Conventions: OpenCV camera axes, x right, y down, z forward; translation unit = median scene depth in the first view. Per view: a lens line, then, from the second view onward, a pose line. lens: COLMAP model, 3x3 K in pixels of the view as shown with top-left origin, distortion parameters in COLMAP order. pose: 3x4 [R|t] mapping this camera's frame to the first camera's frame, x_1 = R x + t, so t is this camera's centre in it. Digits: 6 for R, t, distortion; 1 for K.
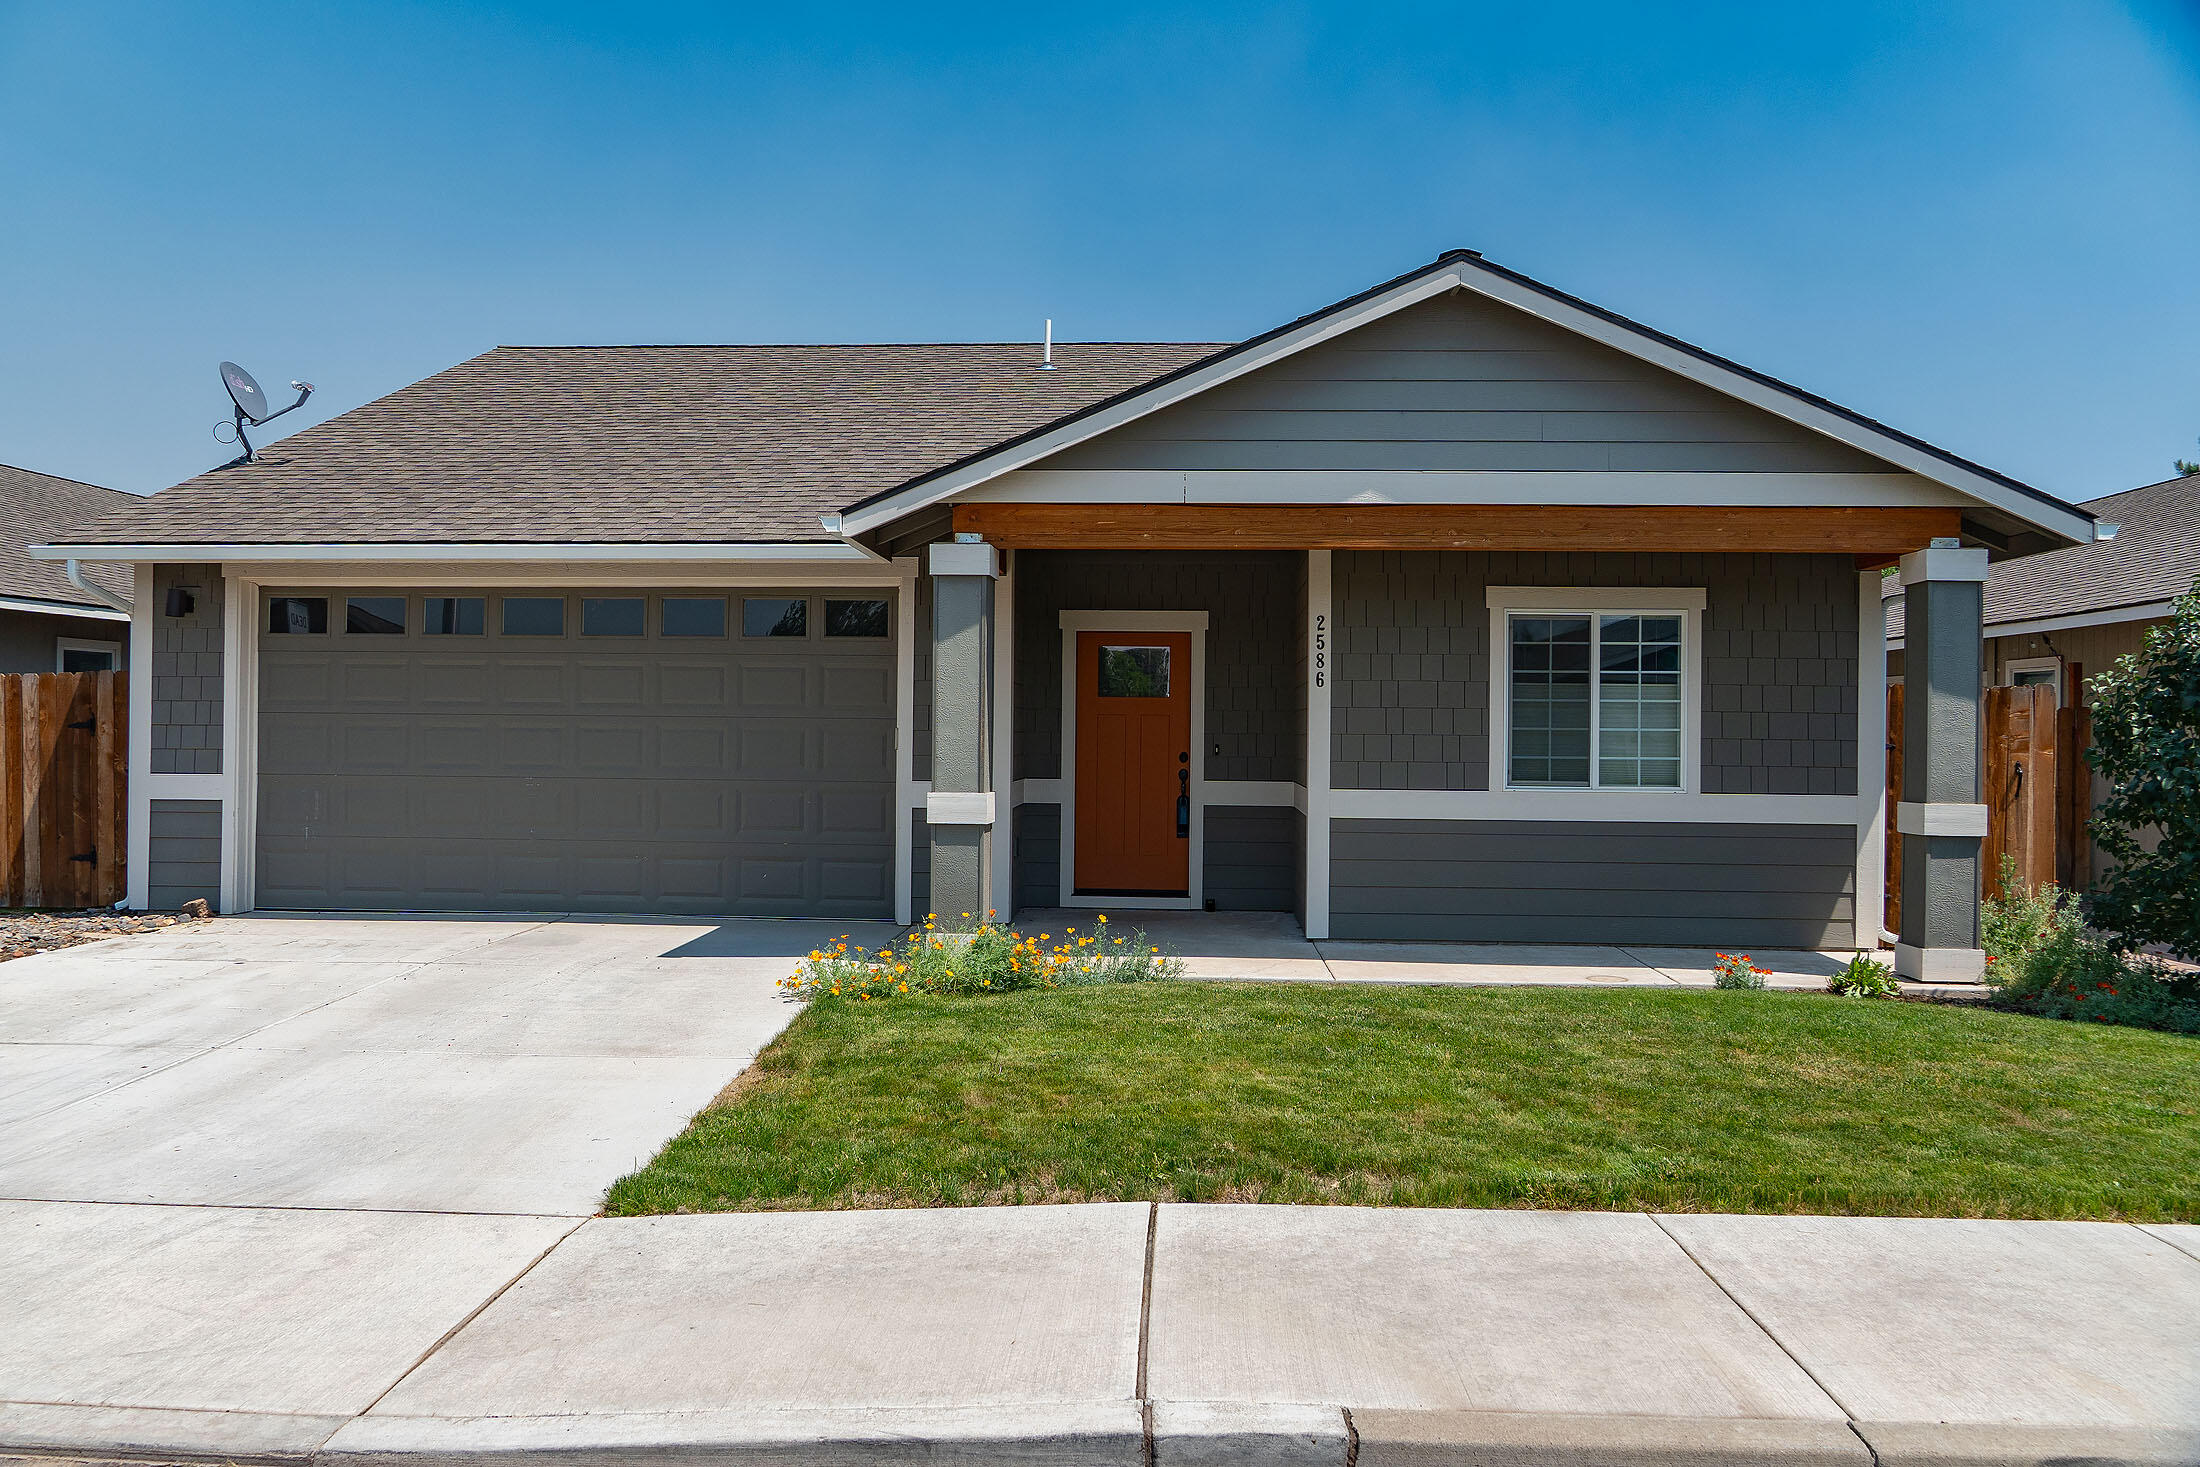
lens RADIAL K [[1644.8, 0, 1100.0], [0, 1644.8, 733.5], [0, 0, 1]] dist [-0.062993, 0.058694]
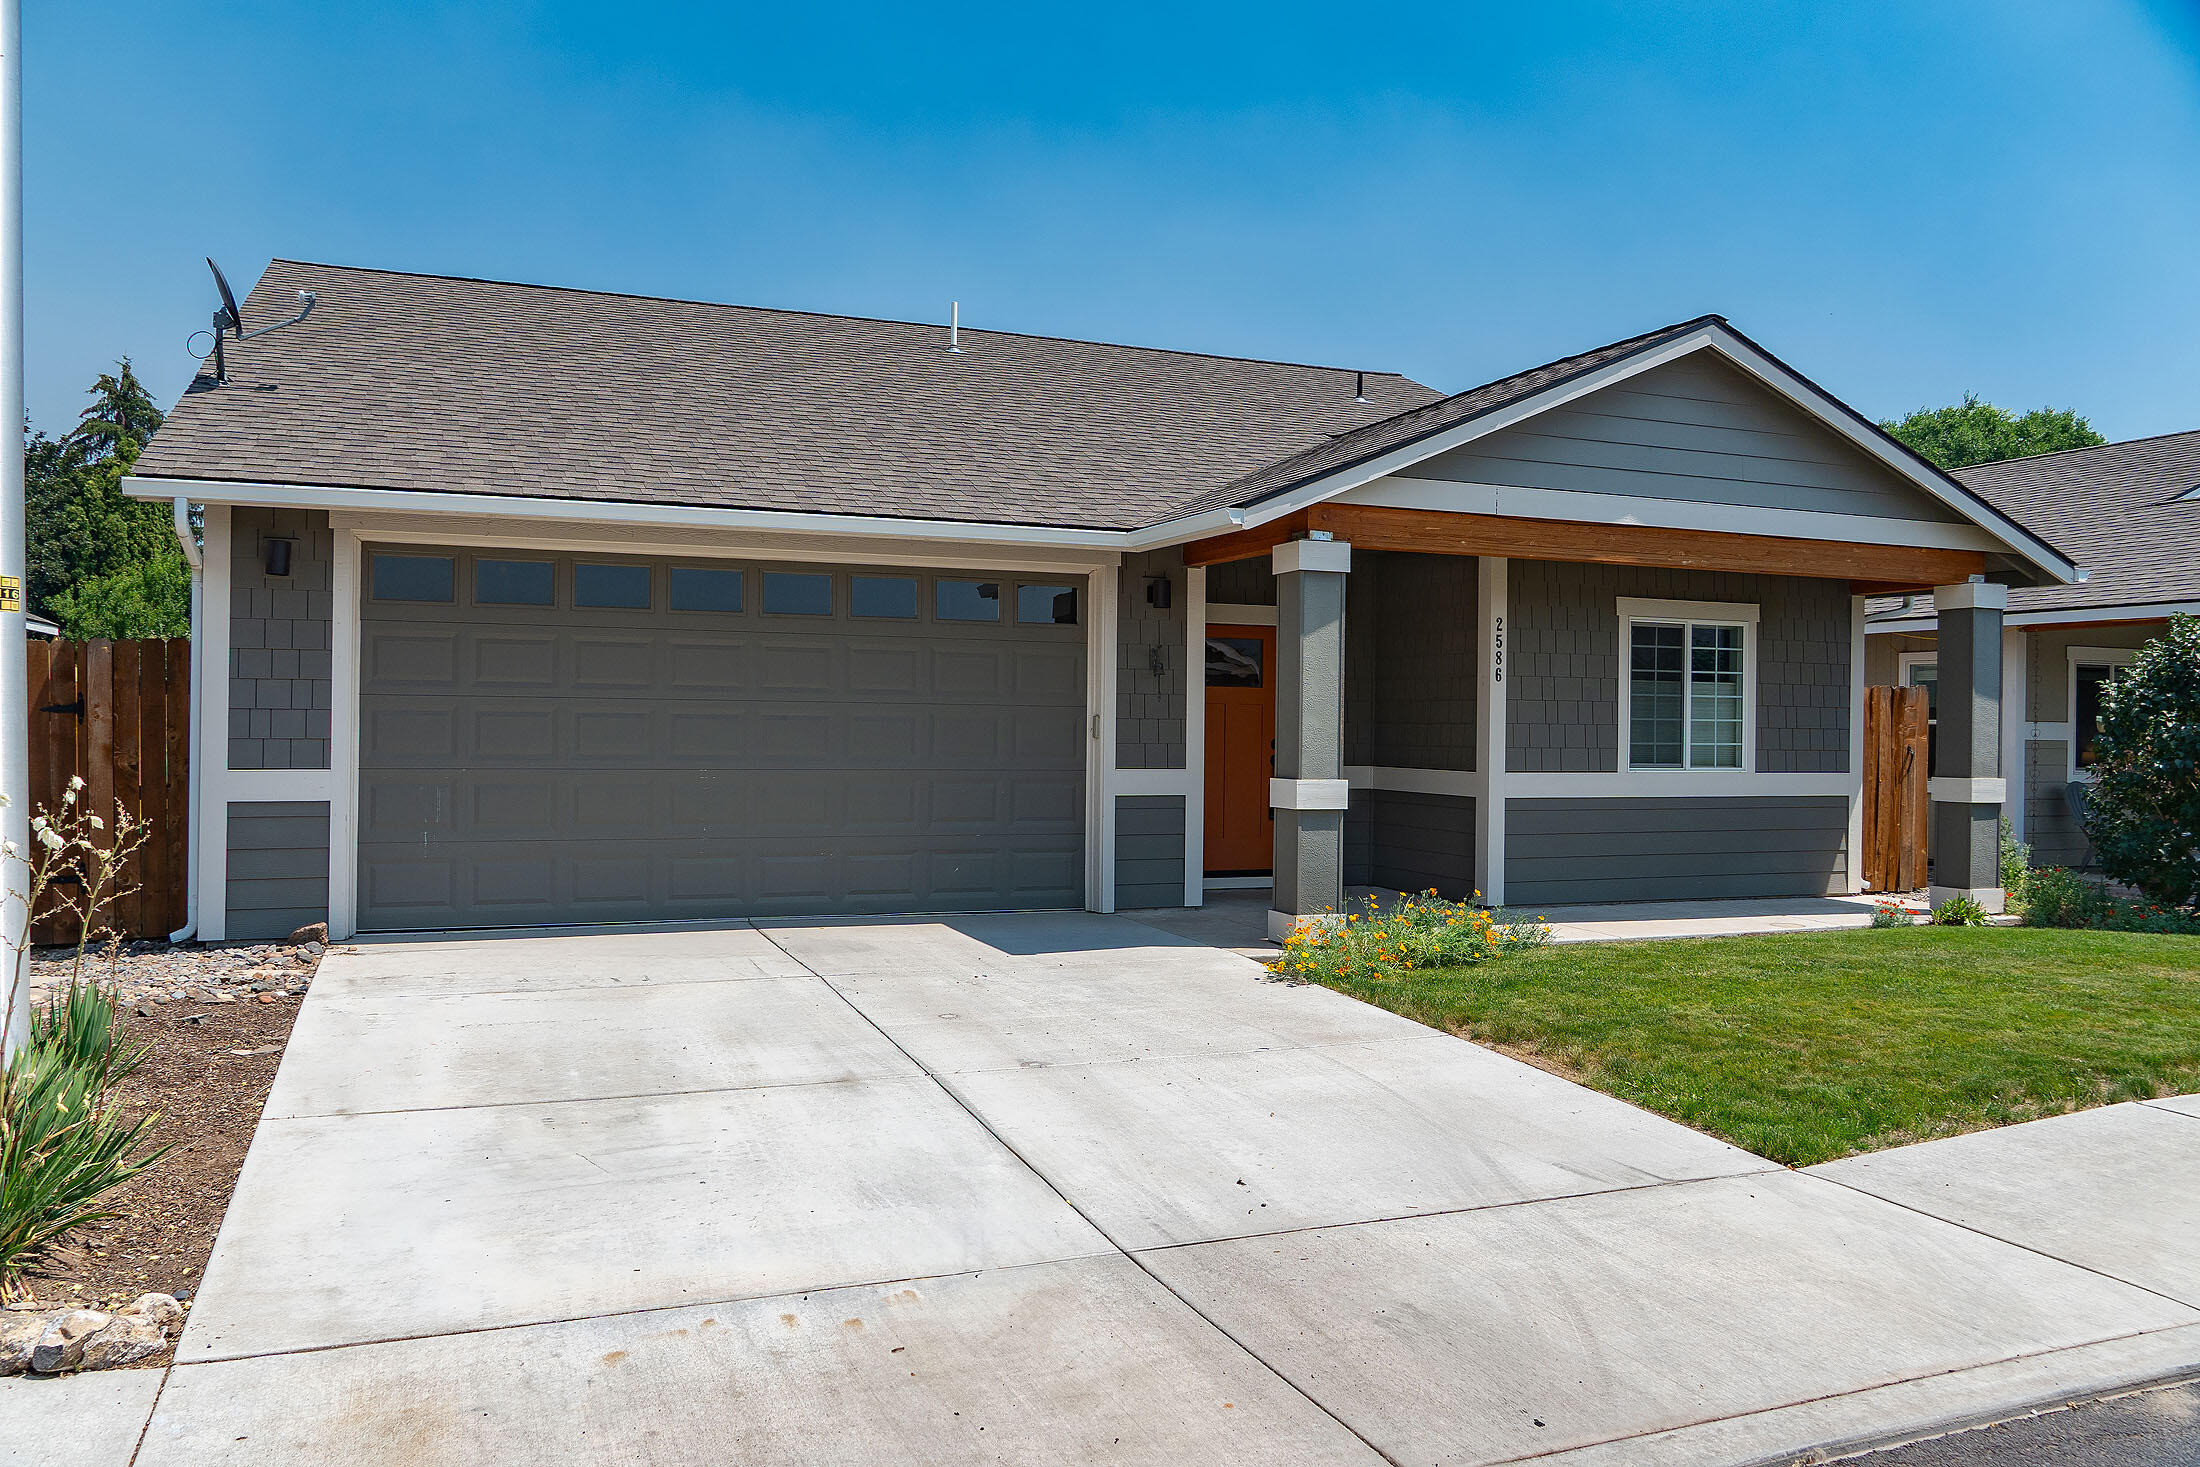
lens RADIAL K [[1644.8, 0, 1100.0], [0, 1644.8, 733.5], [0, 0, 1]] dist [-0.062993, 0.058694]
pose [[0.906363, -0.000768, 0.422499, -0.589259], [-0.003560, 0.999949, 0.009454, -0.002371], [-0.422484, -0.010072, 0.906314, 0.101828]]
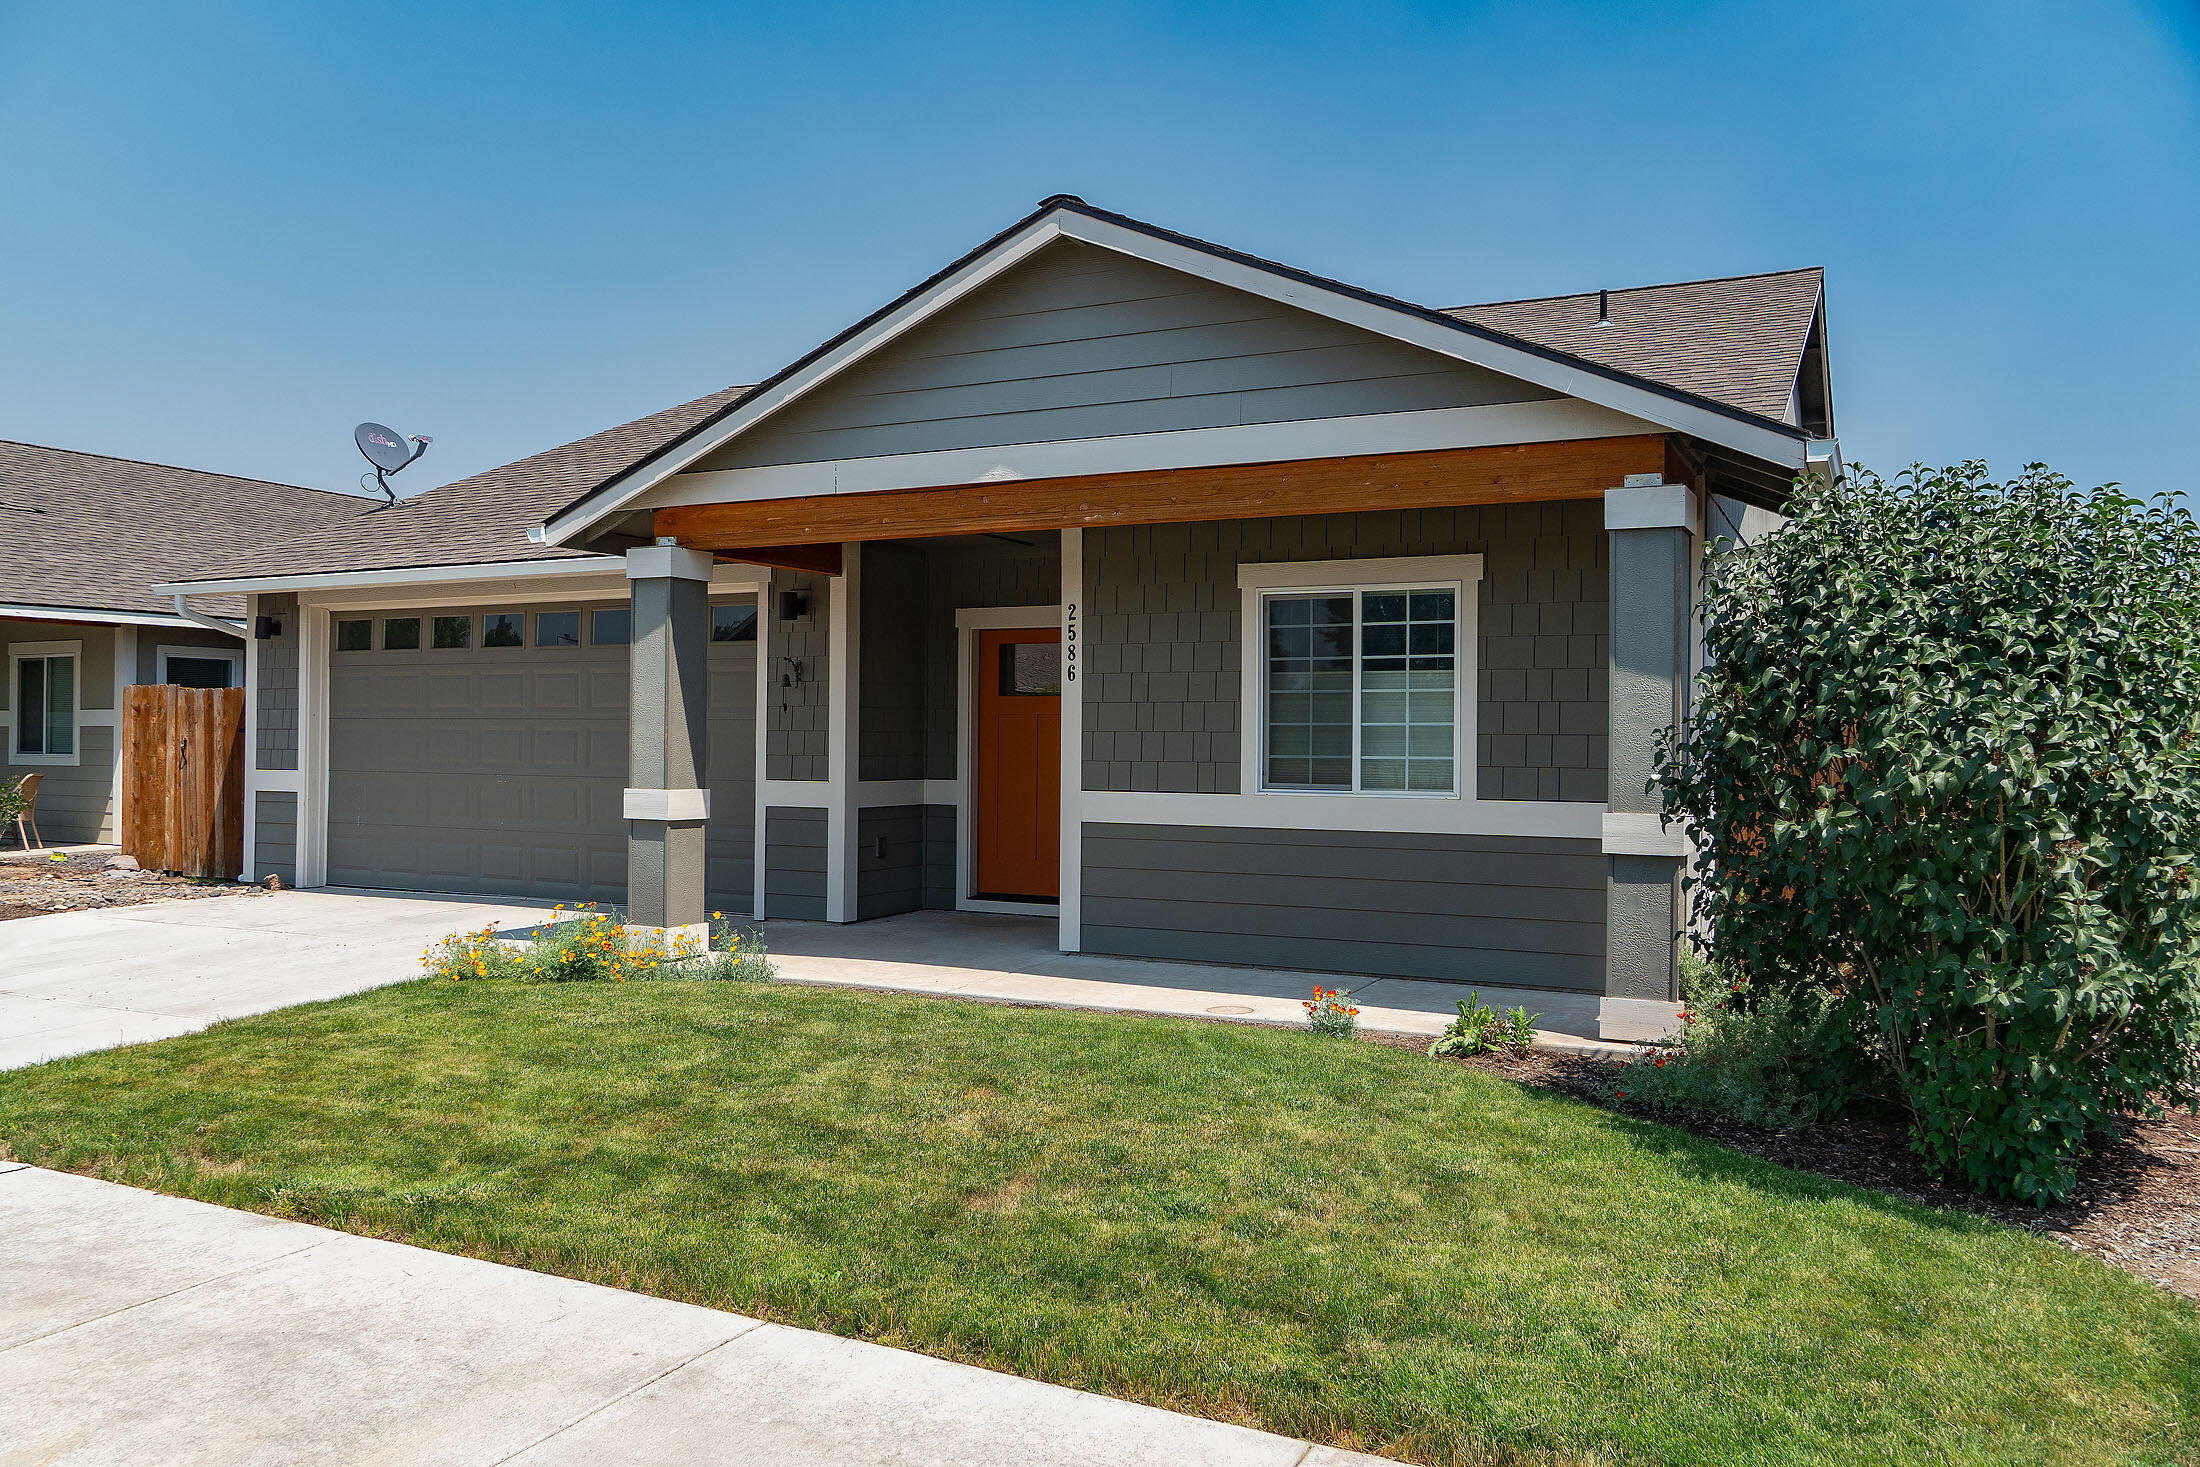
lens RADIAL K [[1644.8, 0, 1100.0], [0, 1644.8, 733.5], [0, 0, 1]] dist [-0.062993, 0.058694]
pose [[0.917519, -0.004425, -0.397667, 0.522947], [0.001655, 0.999972, -0.007308, 0.008465], [0.397688, 0.006047, 0.917501, 0.152695]]
